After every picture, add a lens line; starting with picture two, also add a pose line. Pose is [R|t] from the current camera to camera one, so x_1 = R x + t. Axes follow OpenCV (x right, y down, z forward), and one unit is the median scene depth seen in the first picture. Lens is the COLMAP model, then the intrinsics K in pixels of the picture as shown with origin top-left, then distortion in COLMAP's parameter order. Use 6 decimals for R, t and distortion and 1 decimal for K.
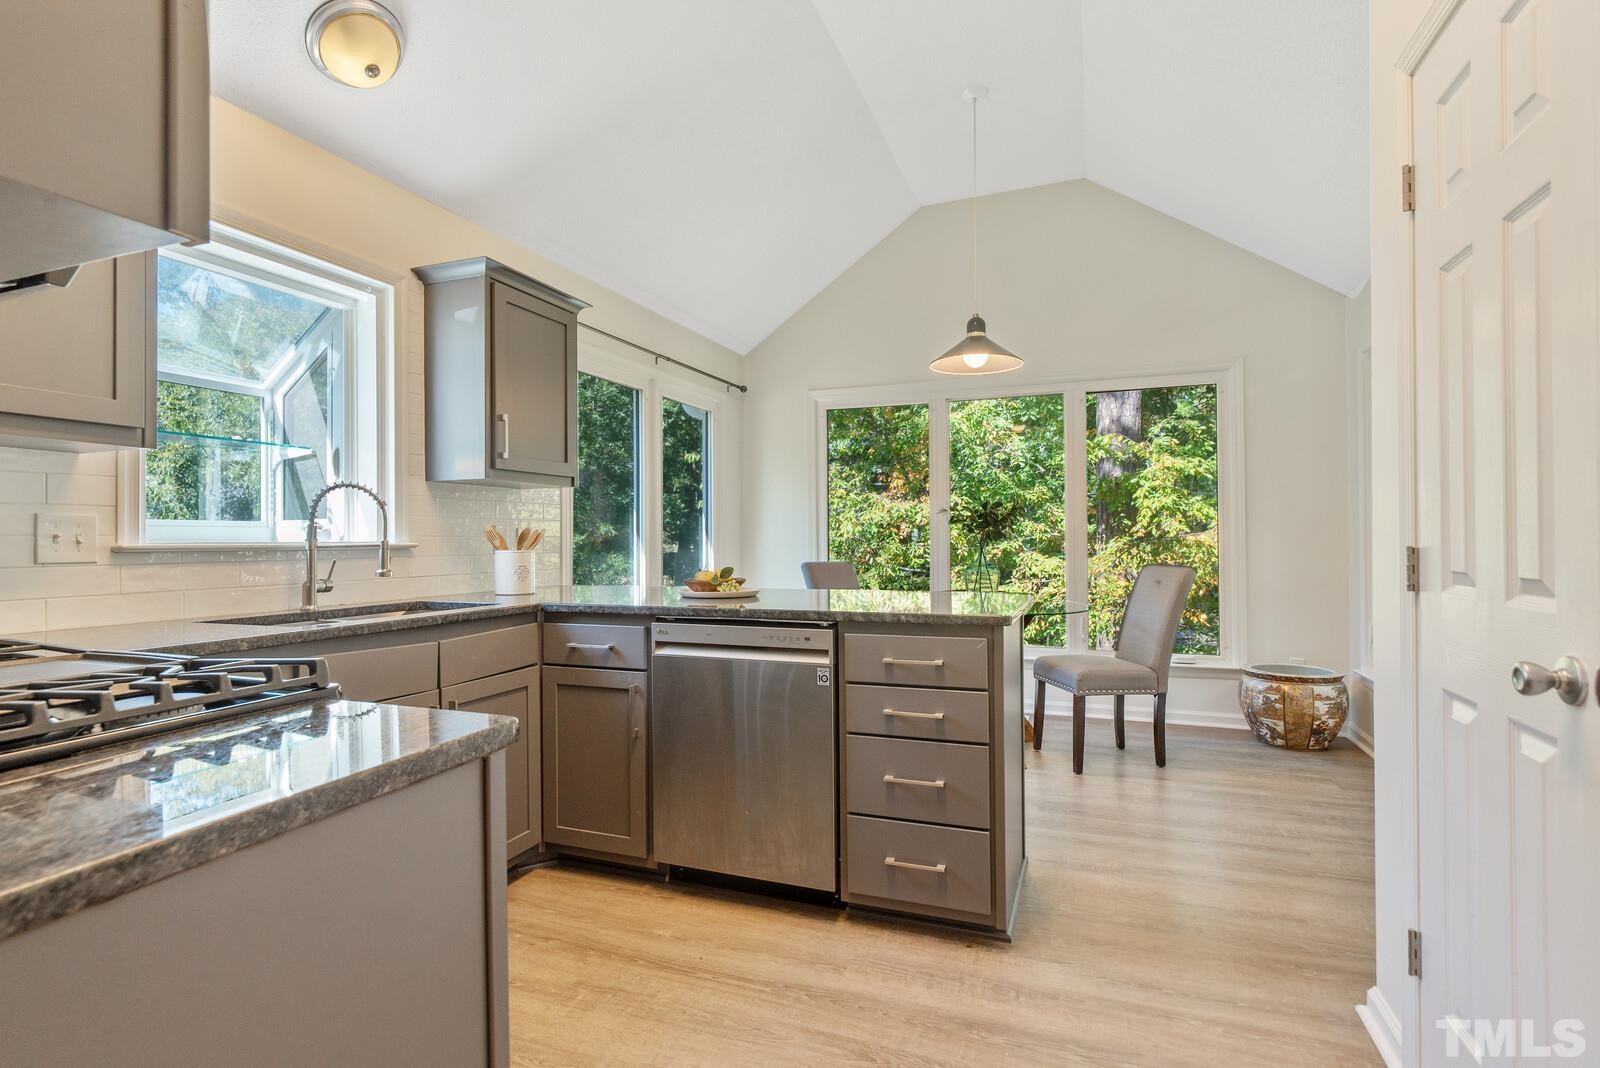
lens RADIAL K [[777.4, 0, 807.3], [0, 777.4, 532.8], [0, 0, 1]] dist [-0.000086, 0.000411]
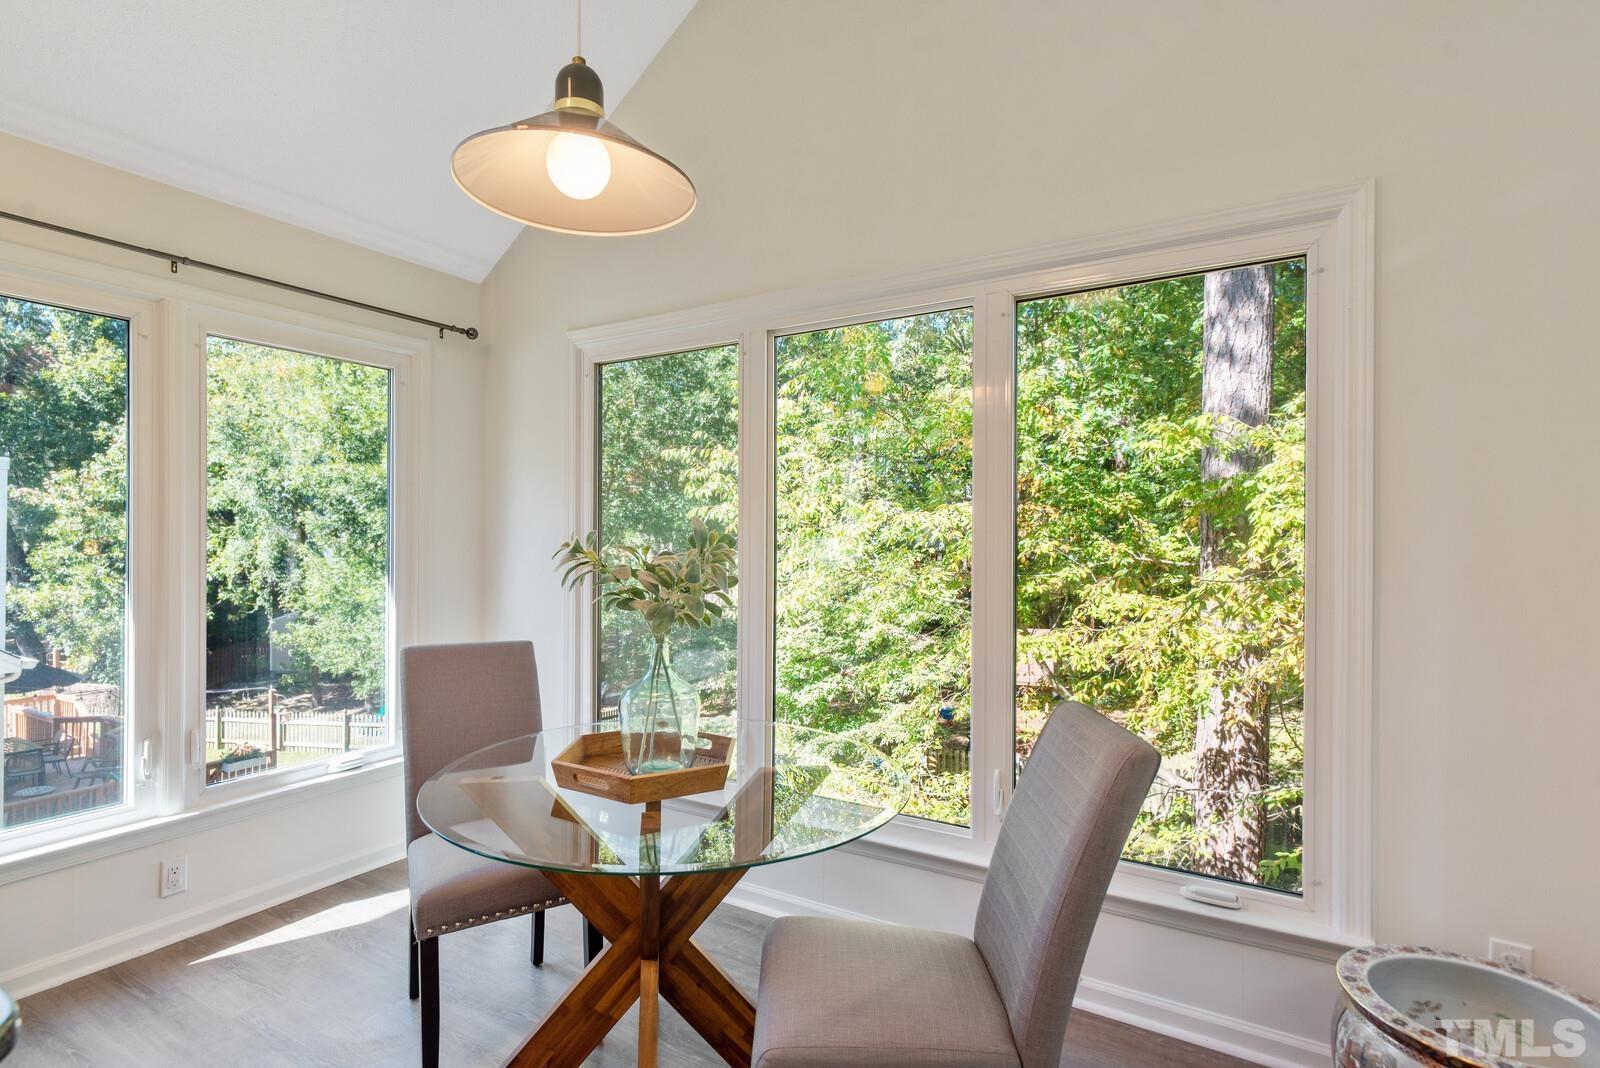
lens RADIAL K [[777.4, 0, 791.8], [0, 777.4, 534.4], [0, 0, 1]] dist [-0.000086, 0.000411]
pose [[0.979231, 0.008906, -0.202551, 0.172693], [-0.010185, 0.999934, -0.005271, -0.015860], [0.202490, 0.007225, 0.979258, 0.269143]]
